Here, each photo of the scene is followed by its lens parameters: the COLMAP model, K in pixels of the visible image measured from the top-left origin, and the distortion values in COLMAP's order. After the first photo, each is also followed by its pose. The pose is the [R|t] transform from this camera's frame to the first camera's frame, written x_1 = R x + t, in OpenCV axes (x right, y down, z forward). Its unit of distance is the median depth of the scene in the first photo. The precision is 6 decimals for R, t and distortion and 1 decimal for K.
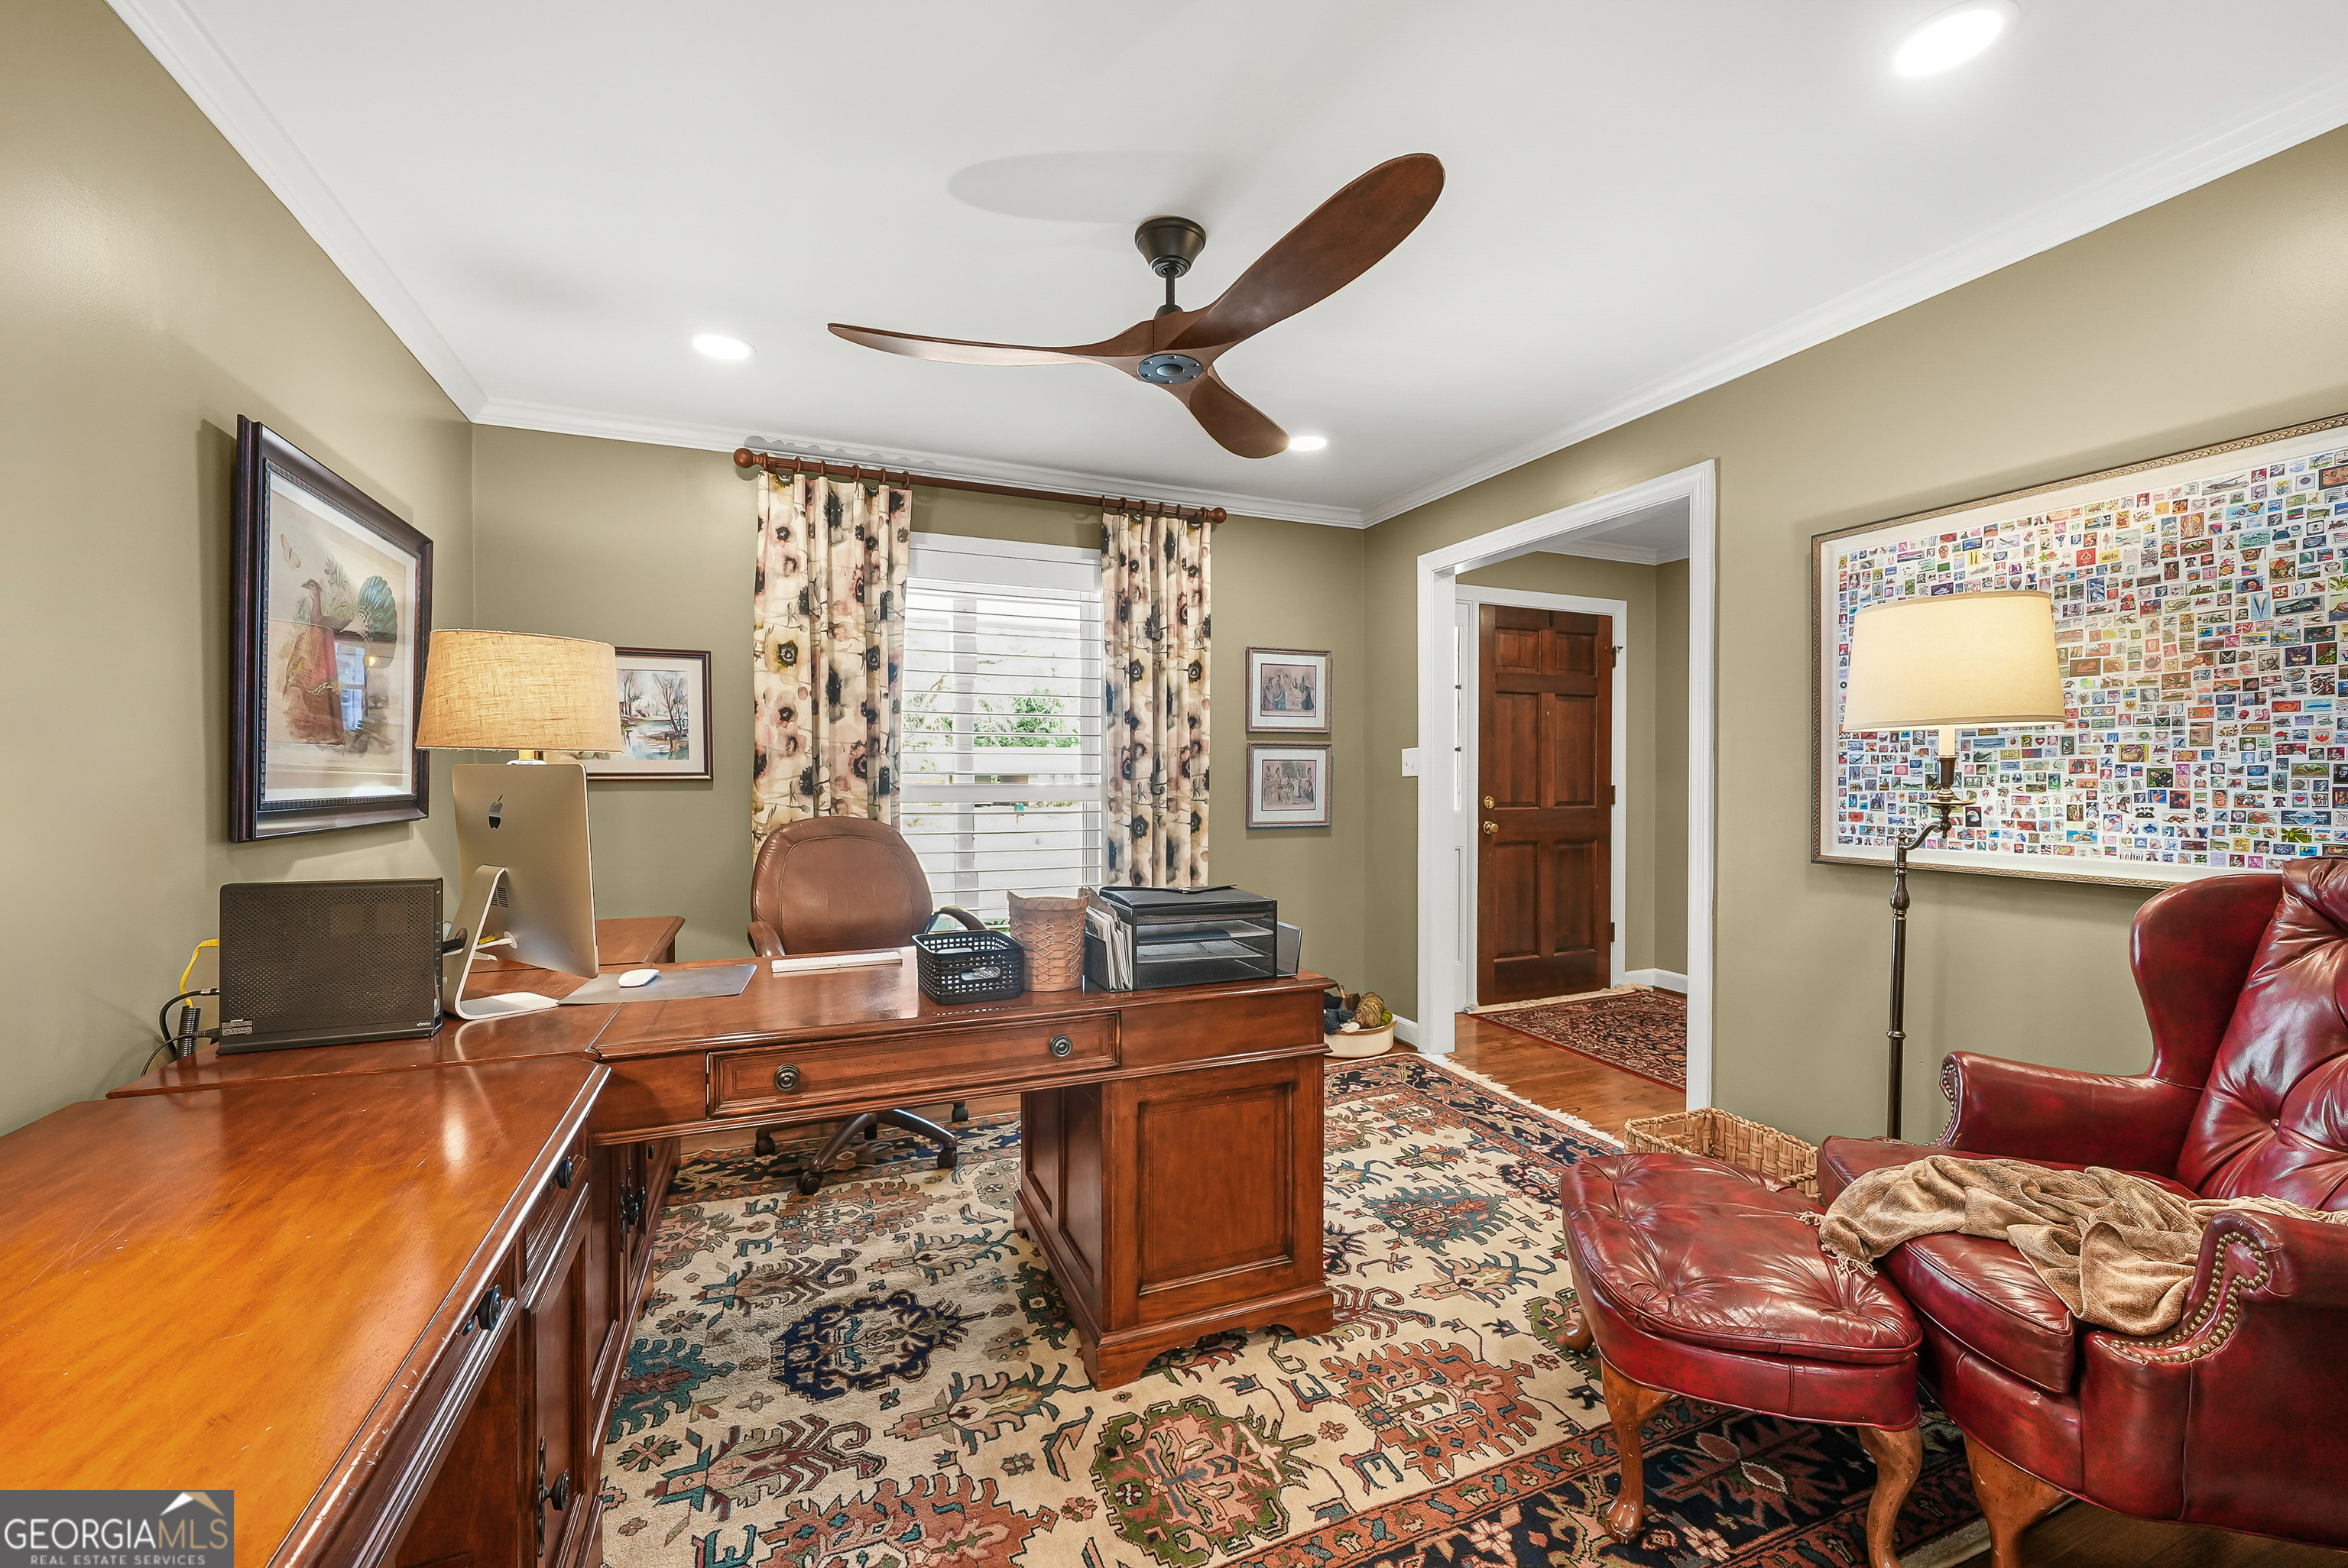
lens RADIAL K [[933.2, 0, 1174.0], [0, 933.2, 784.0], [0, 0, 1]] dist [-0.001504, -0.000219]
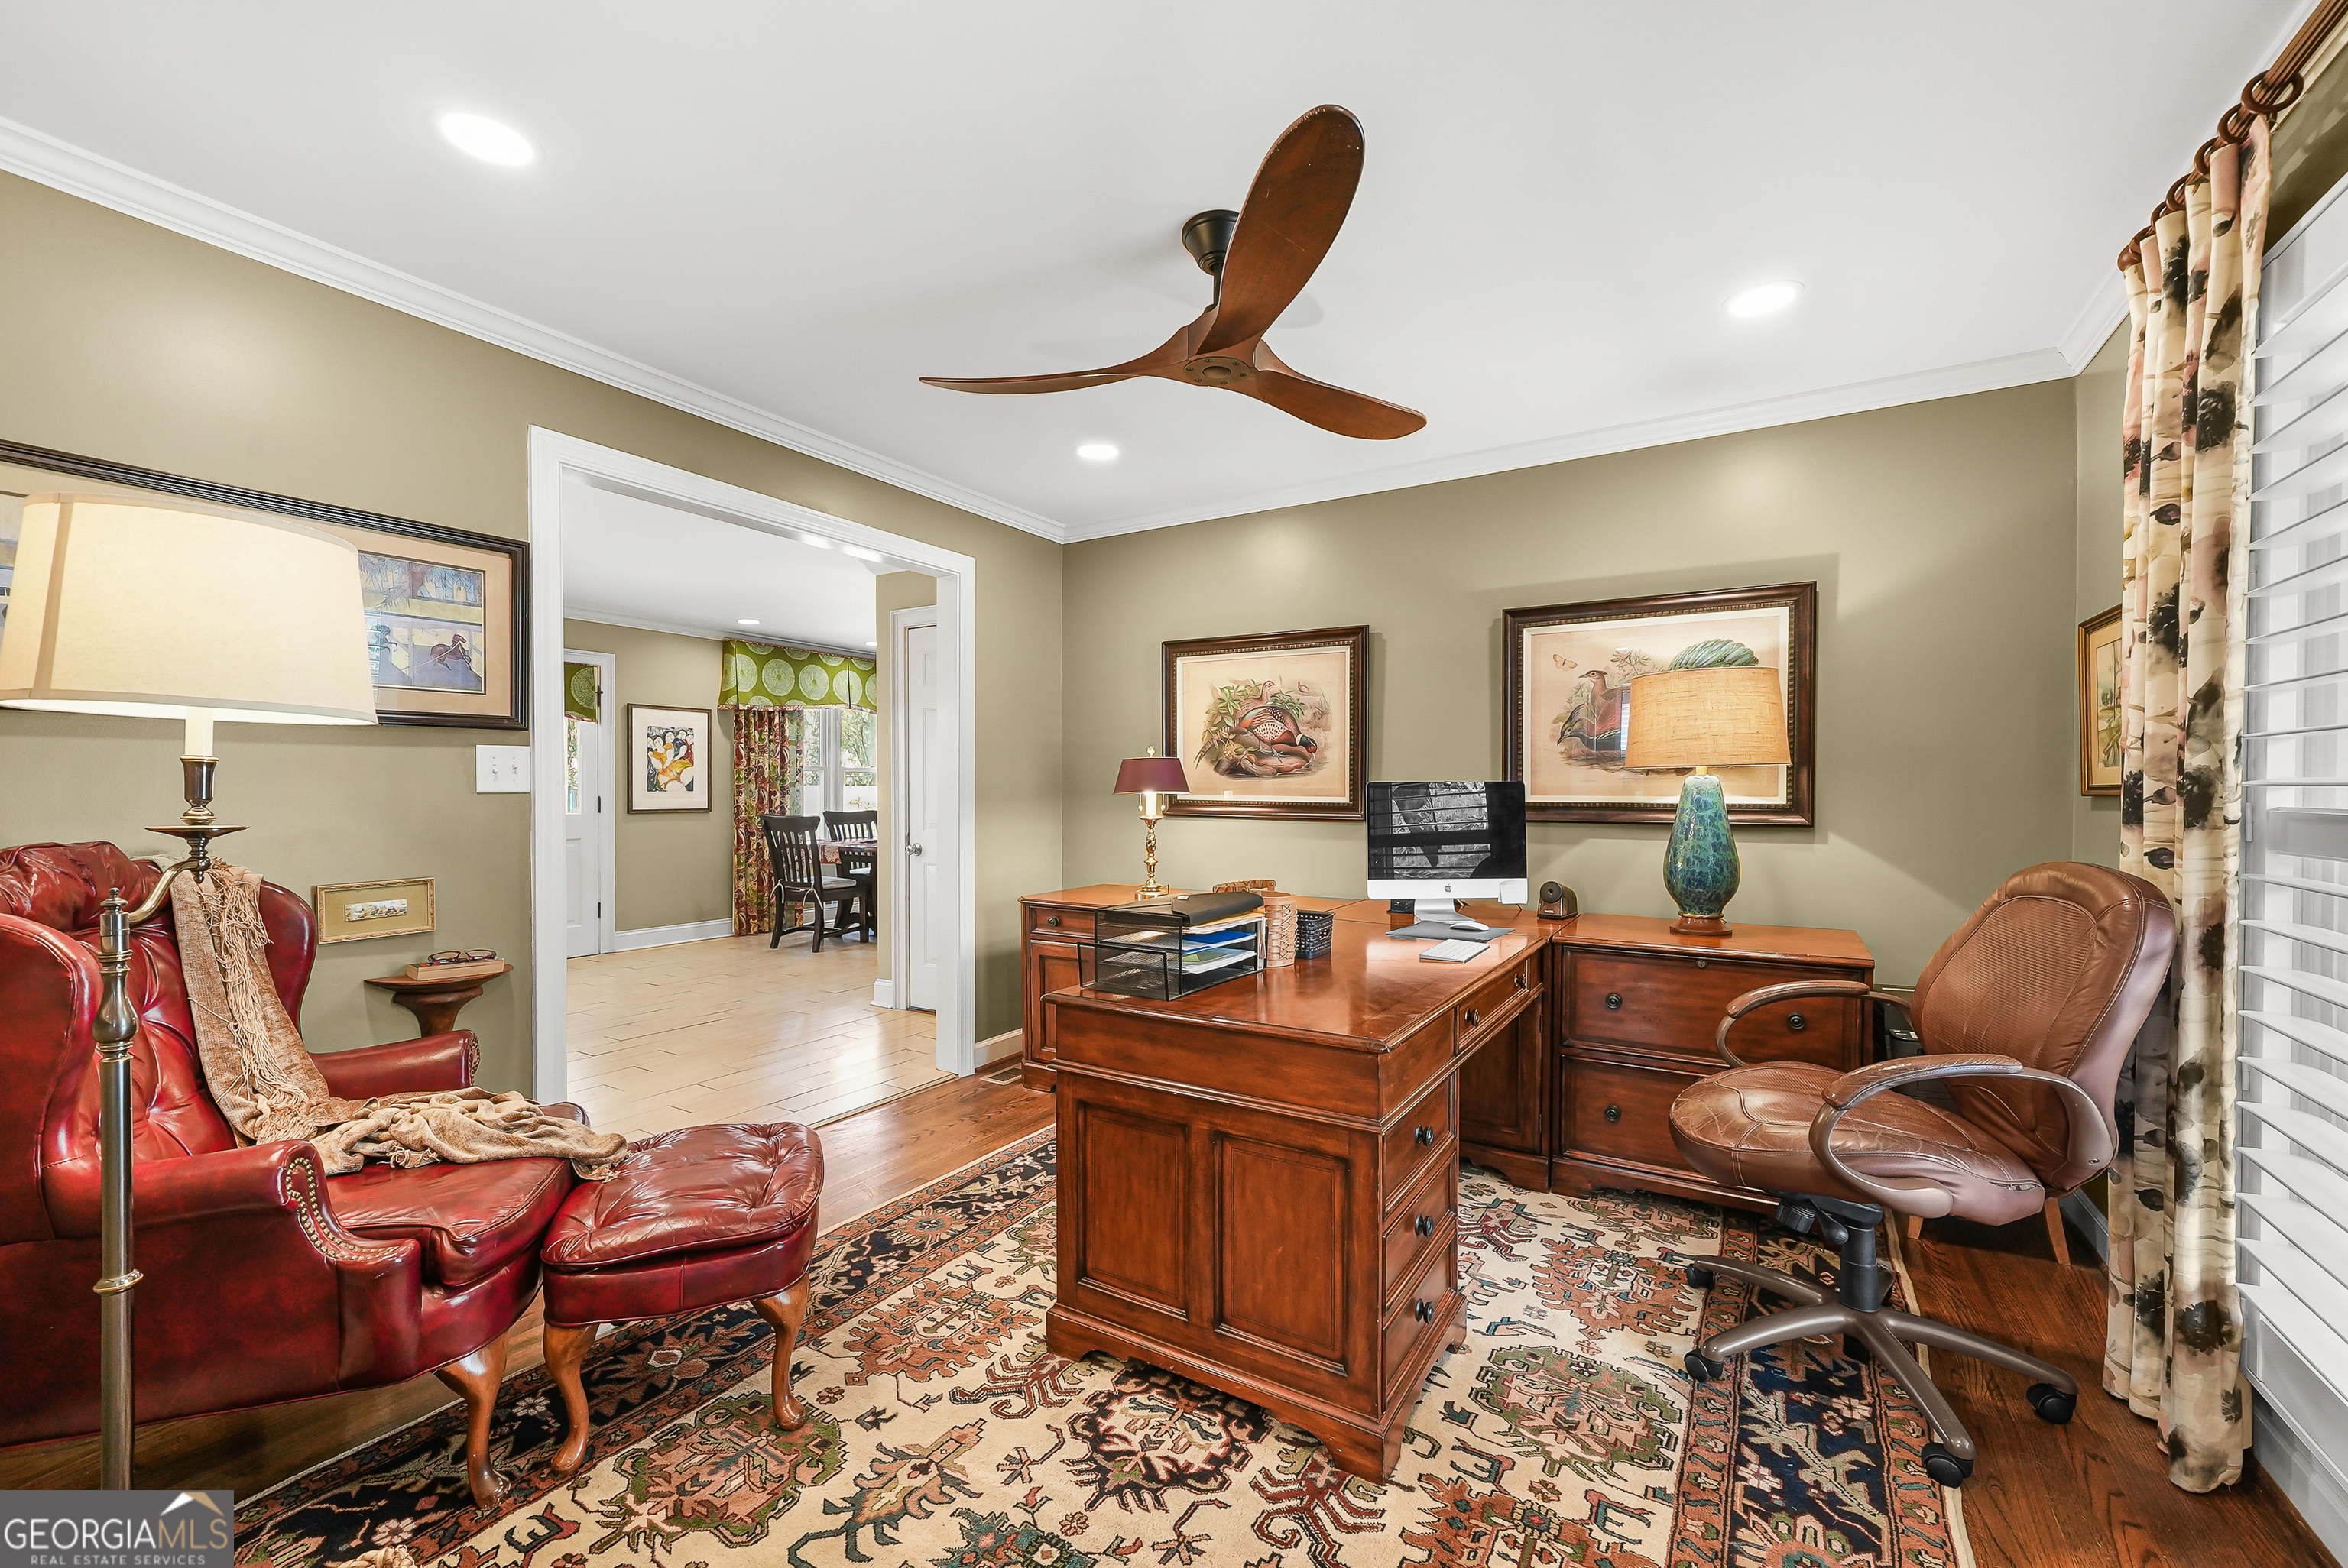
lens RADIAL K [[933.2, 0, 1174.0], [0, 933.2, 784.0], [0, 0, 1]] dist [-0.001504, -0.000219]
pose [[-0.808196, -0.003052, -0.588905, 0.620058], [-0.006443, 0.999973, 0.003660, -0.013843], [0.588878, 0.006752, -0.808194, 1.804632]]
